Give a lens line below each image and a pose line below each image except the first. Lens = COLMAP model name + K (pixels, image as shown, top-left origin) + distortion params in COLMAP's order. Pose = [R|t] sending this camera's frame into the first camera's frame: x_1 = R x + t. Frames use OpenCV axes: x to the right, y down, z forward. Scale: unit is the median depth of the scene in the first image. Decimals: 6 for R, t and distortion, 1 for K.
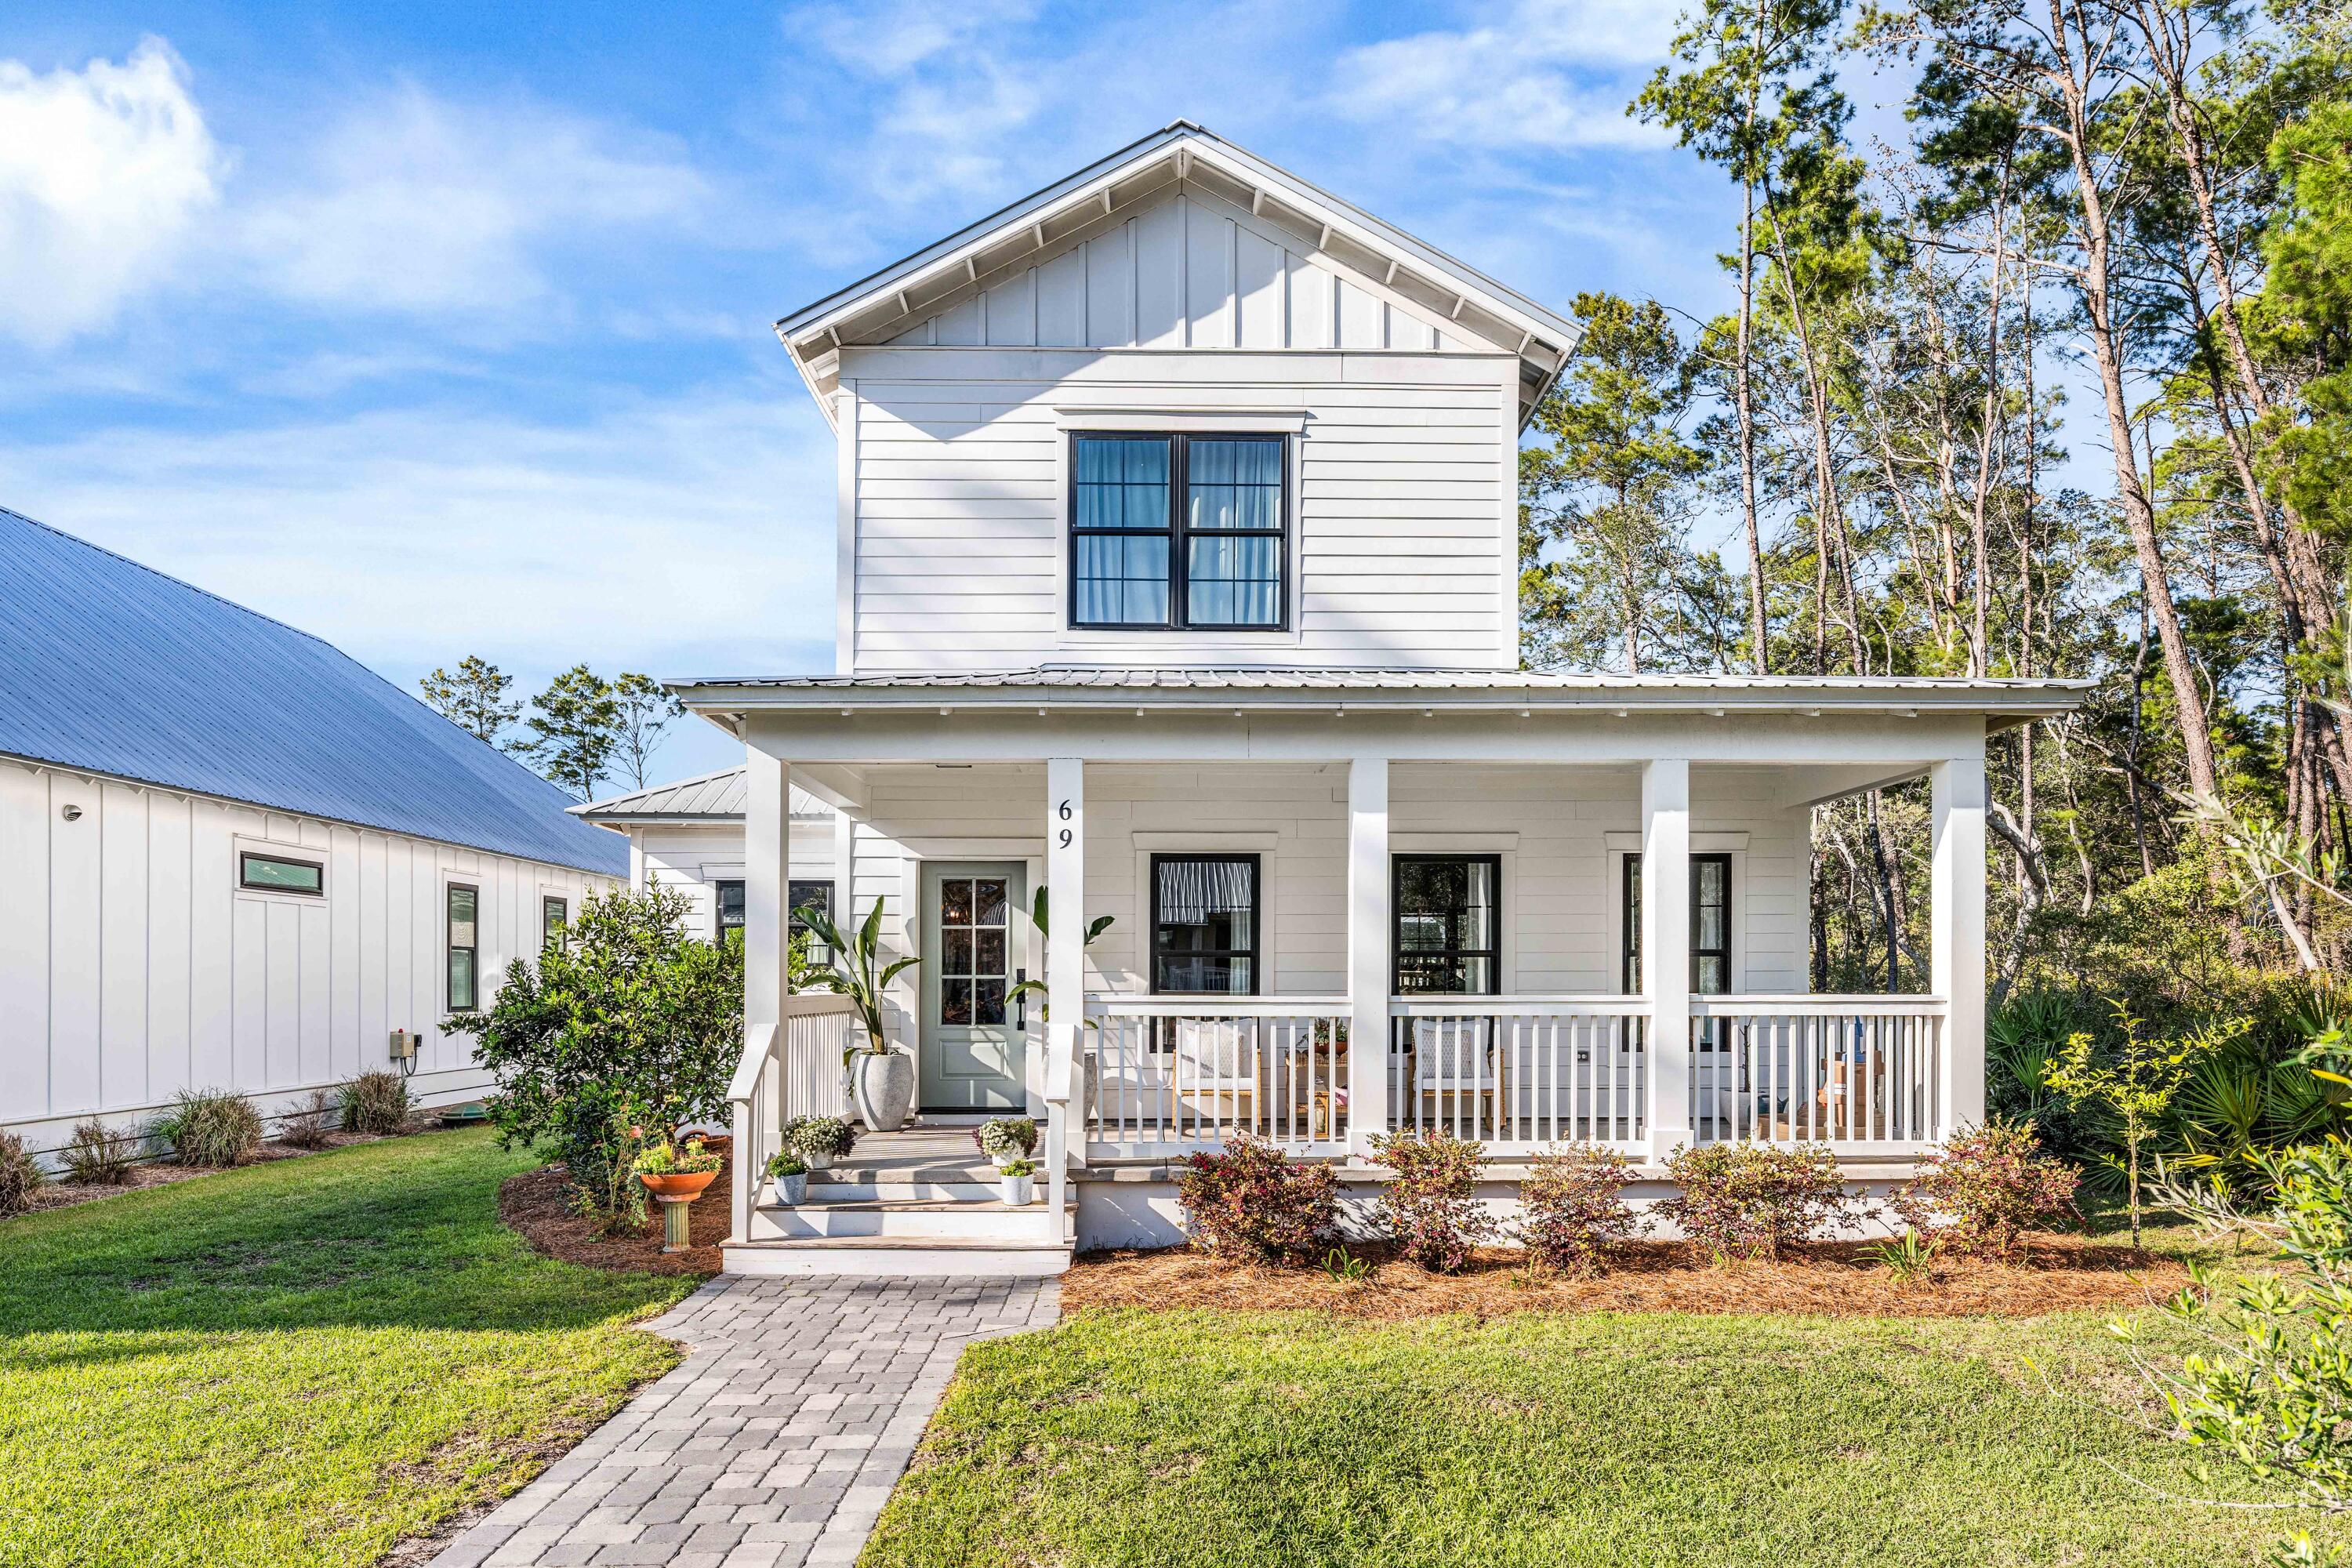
lens RADIAL K [[1381.9, 0, 1192.0], [0, 1381.9, 986.4], [0, 0, 1]] dist [0.003689, 0.001572]
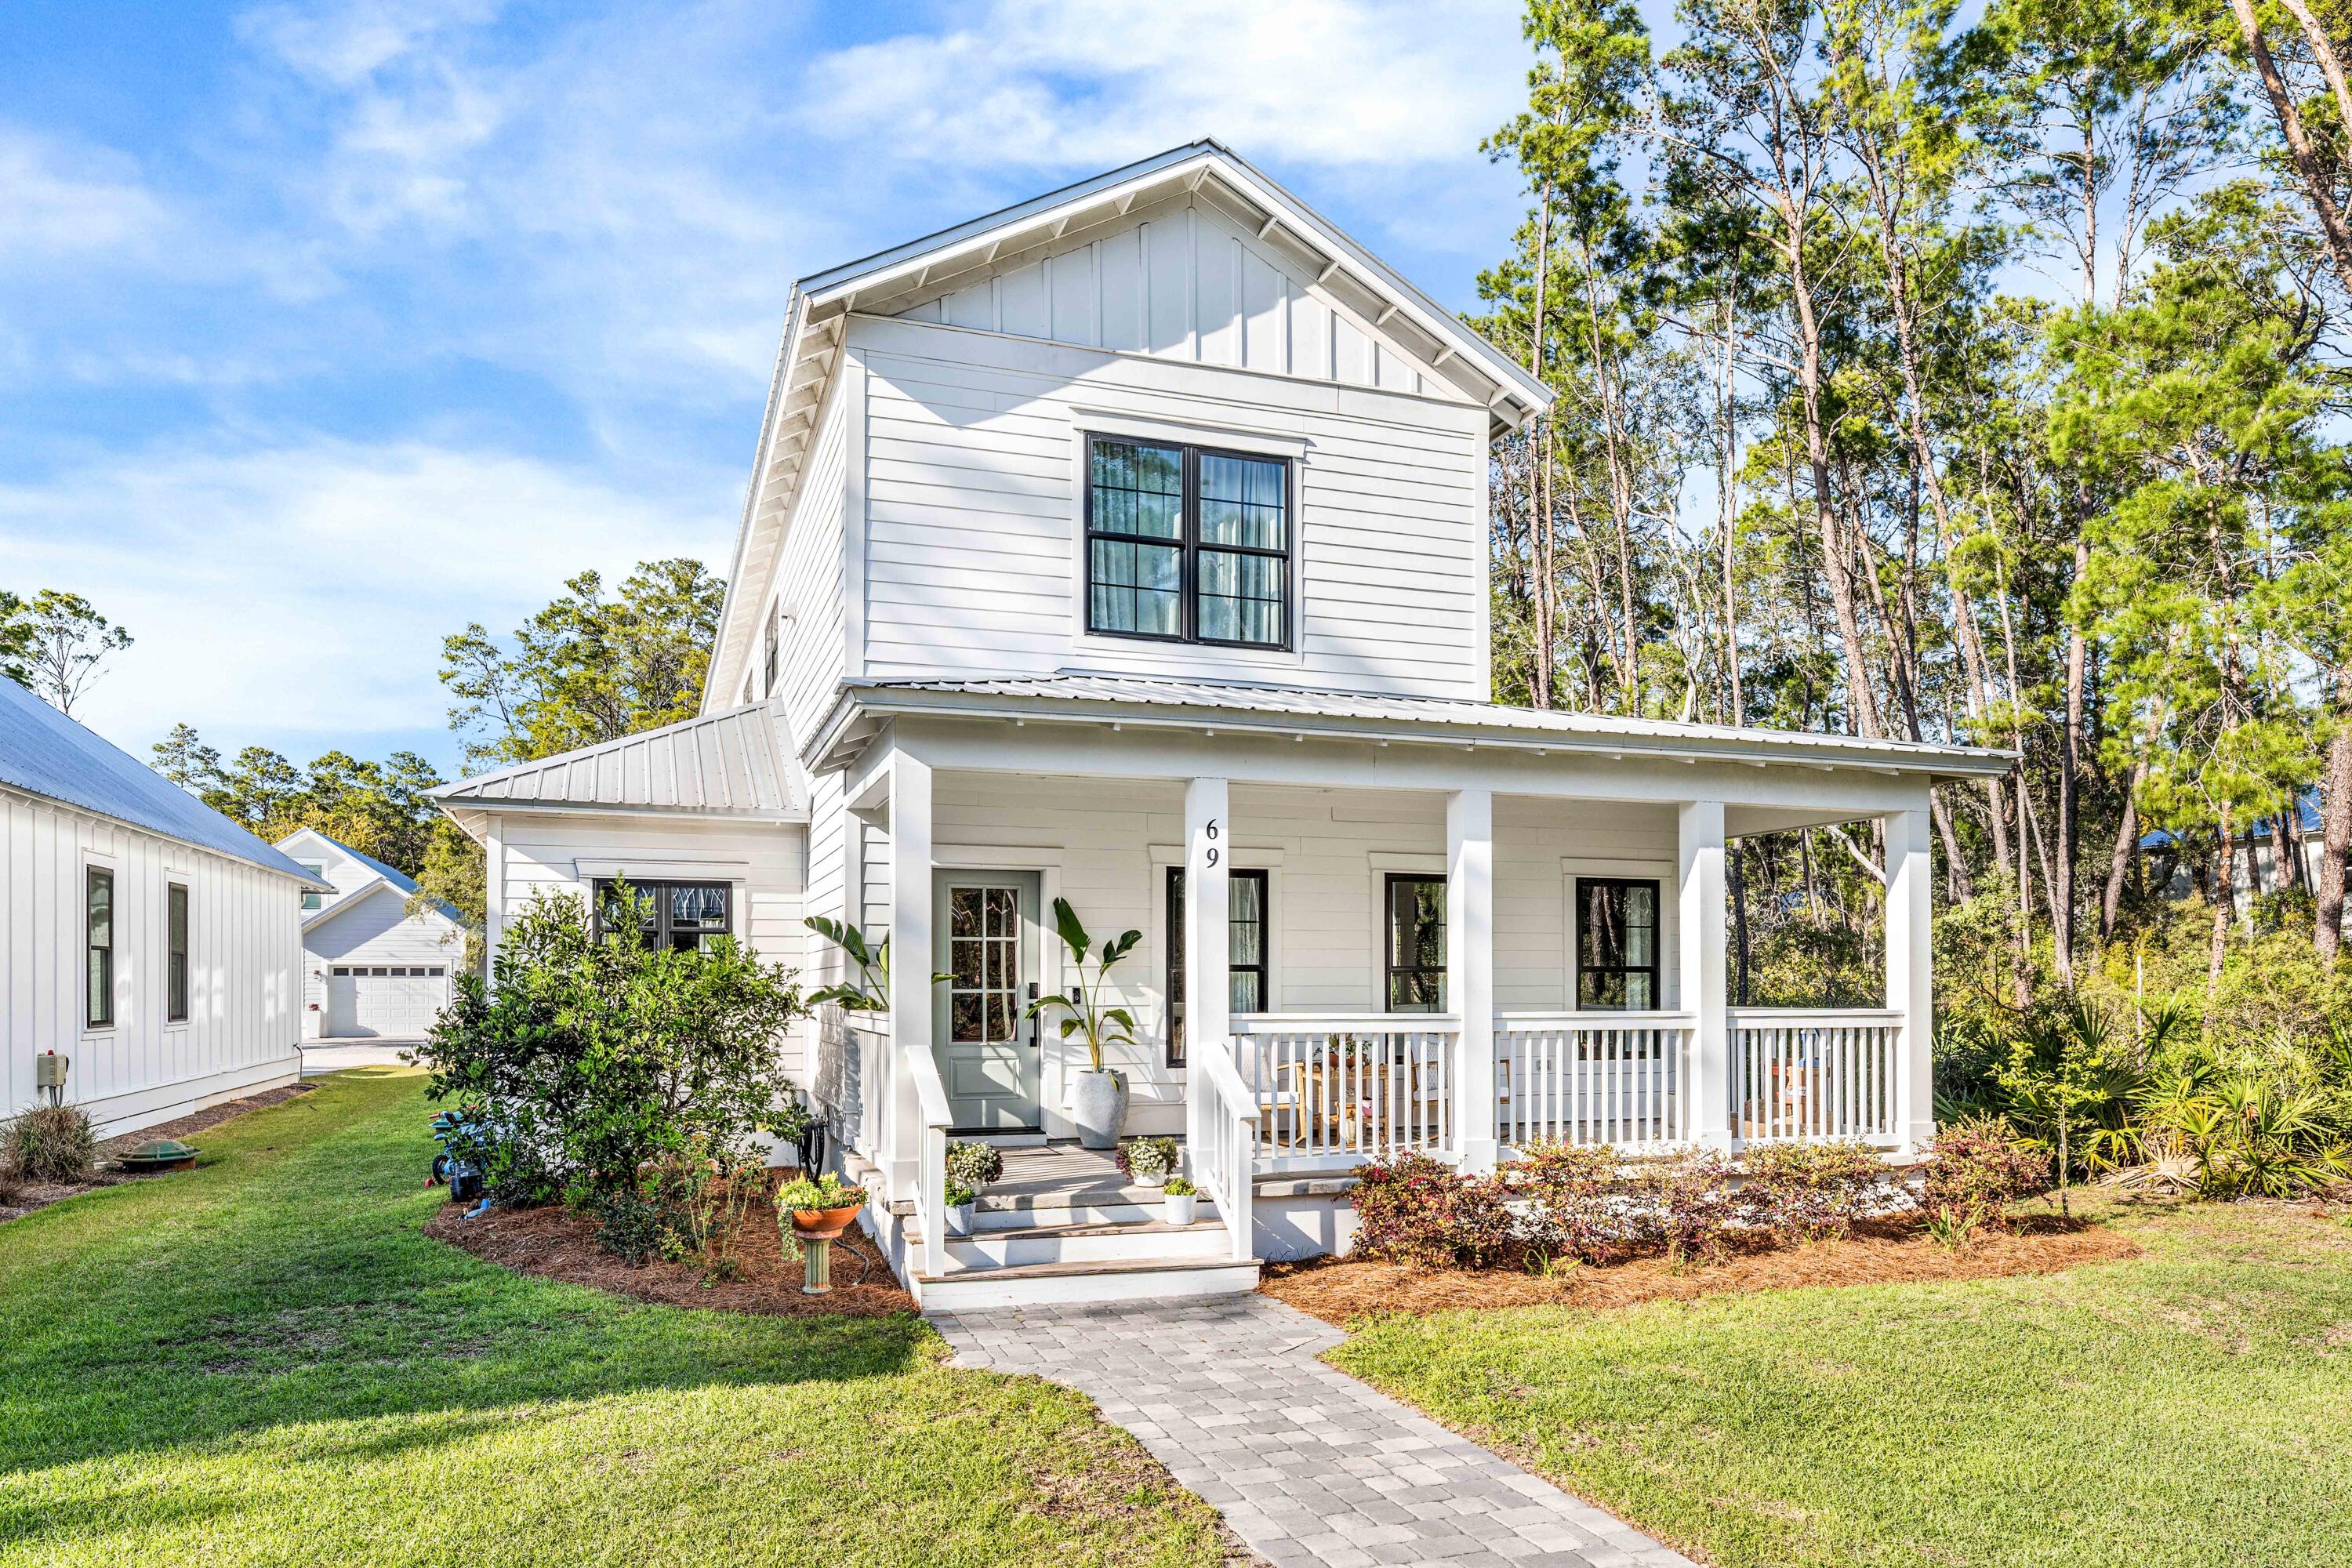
lens RADIAL K [[1534.1, 0, 1093.7], [0, 1534.1, 971.7], [0, 0, 1]] dist [0.005255, 0.000597]
pose [[0.950752, 0.003666, 0.309931, -0.417673], [-0.002321, 0.999986, -0.004706, -0.015339], [-0.309944, 0.003754, 0.950747, -0.029801]]
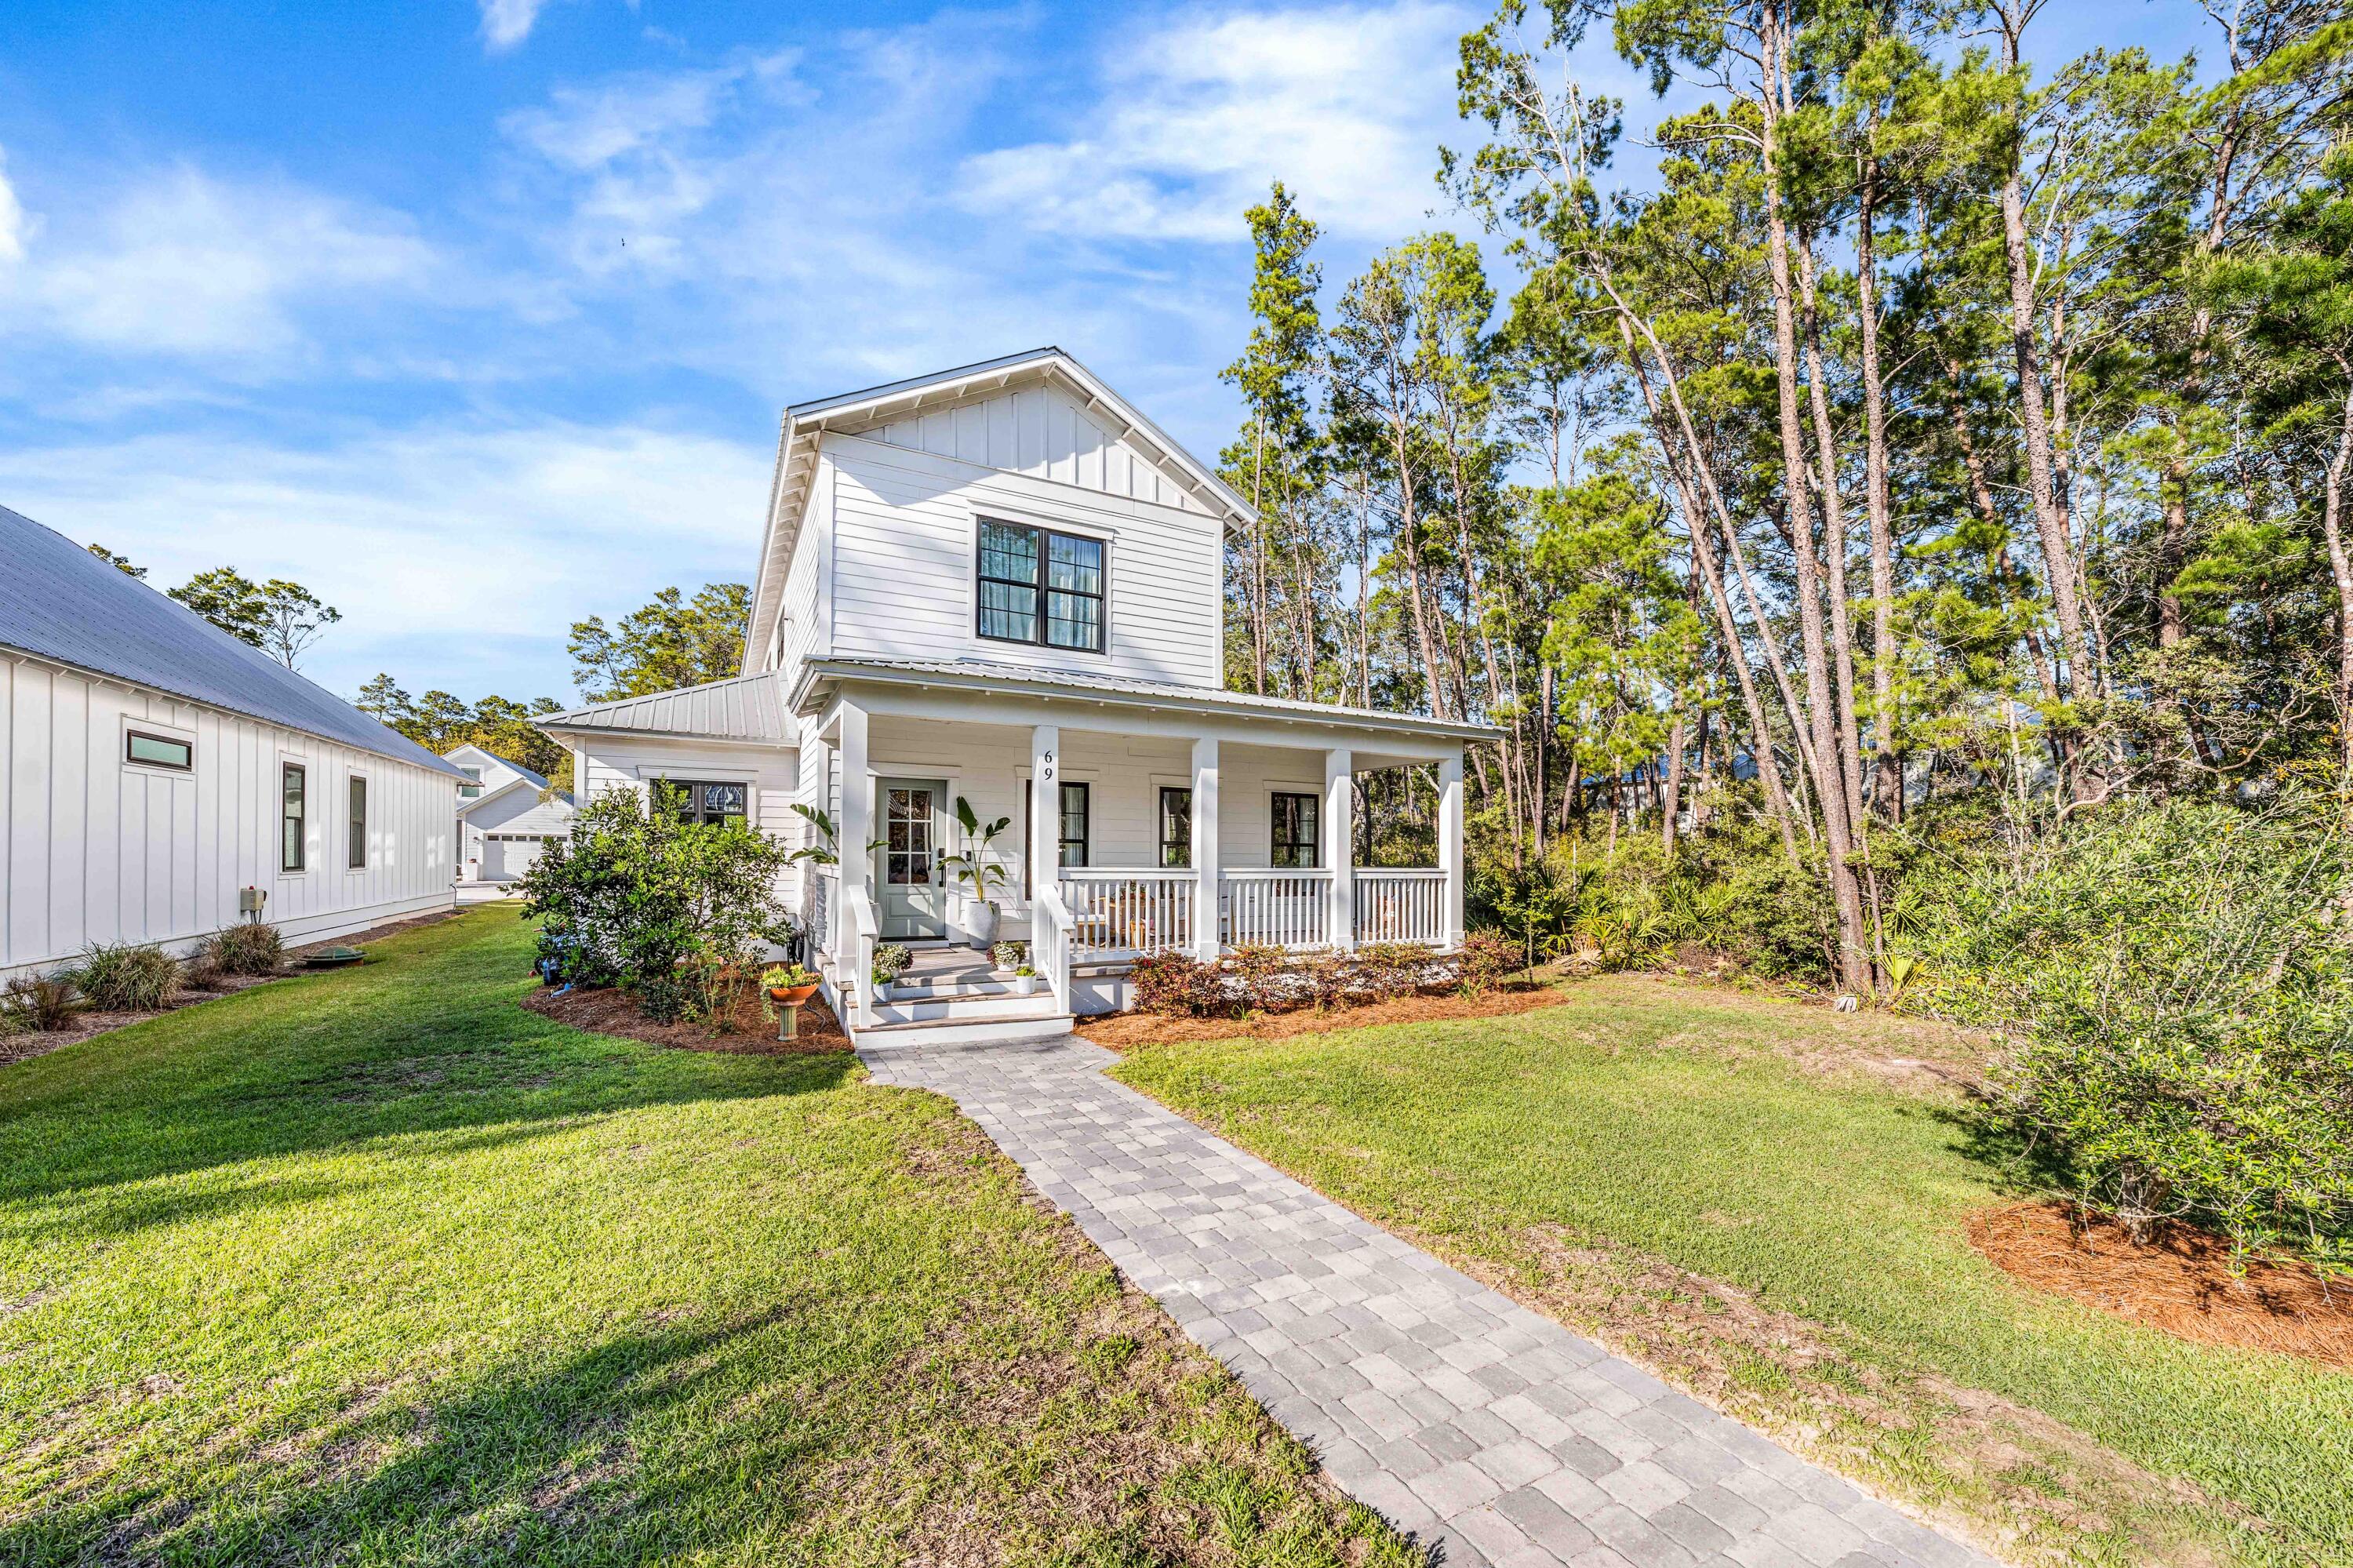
lens RADIAL K [[867.4, 0, 1180.9], [0, 867.4, 854.9], [0, 0, 1]] dist [-0.001756, -0.000245]
pose [[0.896837, 0.010512, 0.442237, -0.319151], [-0.011491, 0.999934, -0.000466, -0.007577], [-0.442212, -0.004663, 0.896898, -0.013325]]
